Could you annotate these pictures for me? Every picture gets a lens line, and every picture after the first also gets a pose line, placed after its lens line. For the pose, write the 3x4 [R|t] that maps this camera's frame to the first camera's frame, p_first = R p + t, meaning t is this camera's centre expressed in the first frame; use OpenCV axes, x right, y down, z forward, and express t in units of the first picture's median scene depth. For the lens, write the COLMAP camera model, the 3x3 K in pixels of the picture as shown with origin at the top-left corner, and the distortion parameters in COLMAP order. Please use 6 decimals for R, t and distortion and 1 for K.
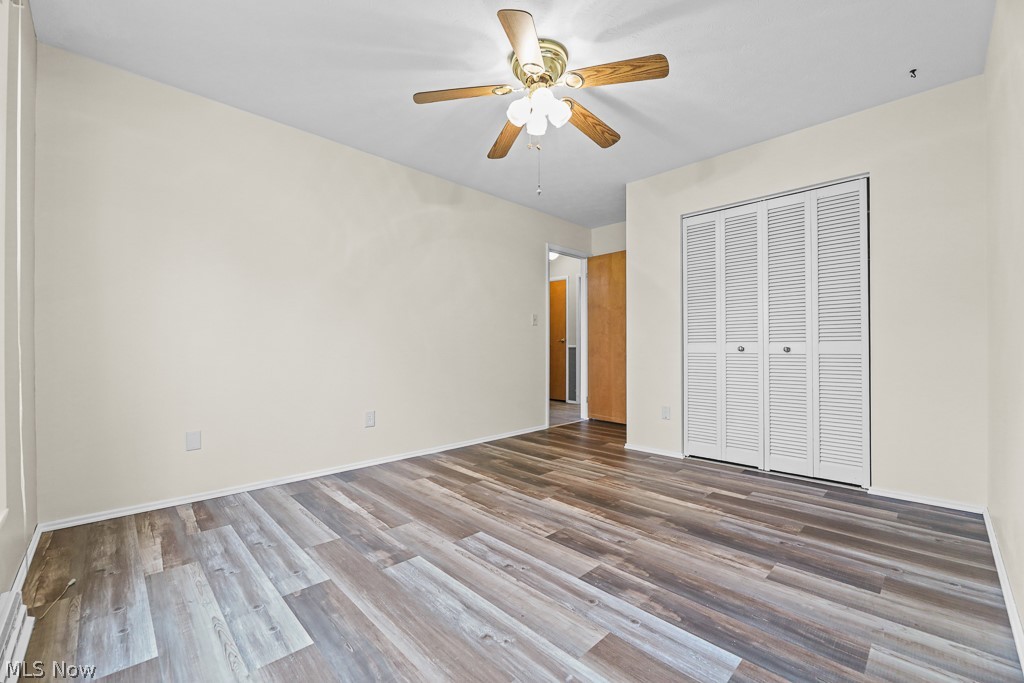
lens RADIAL K [[420.1, 0, 513.0], [0, 420.1, 346.3], [0, 0, 1]] dist [-0.003035, -0.001114]
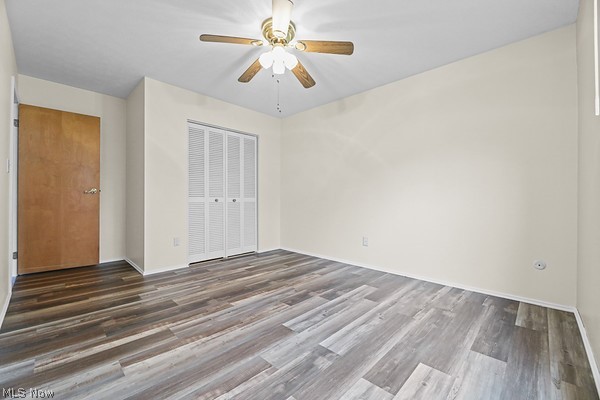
lens RADIAL K [[246.2, 0, 299.5], [0, 246.2, 200.2], [0, 0, 1]] dist [-0.003035, -0.001114]
pose [[-0.023544, -0.005619, 0.999707, -0.769284], [-0.005503, 0.999970, 0.005491, -0.003567], [-0.999708, -0.005372, -0.023574, 0.781151]]
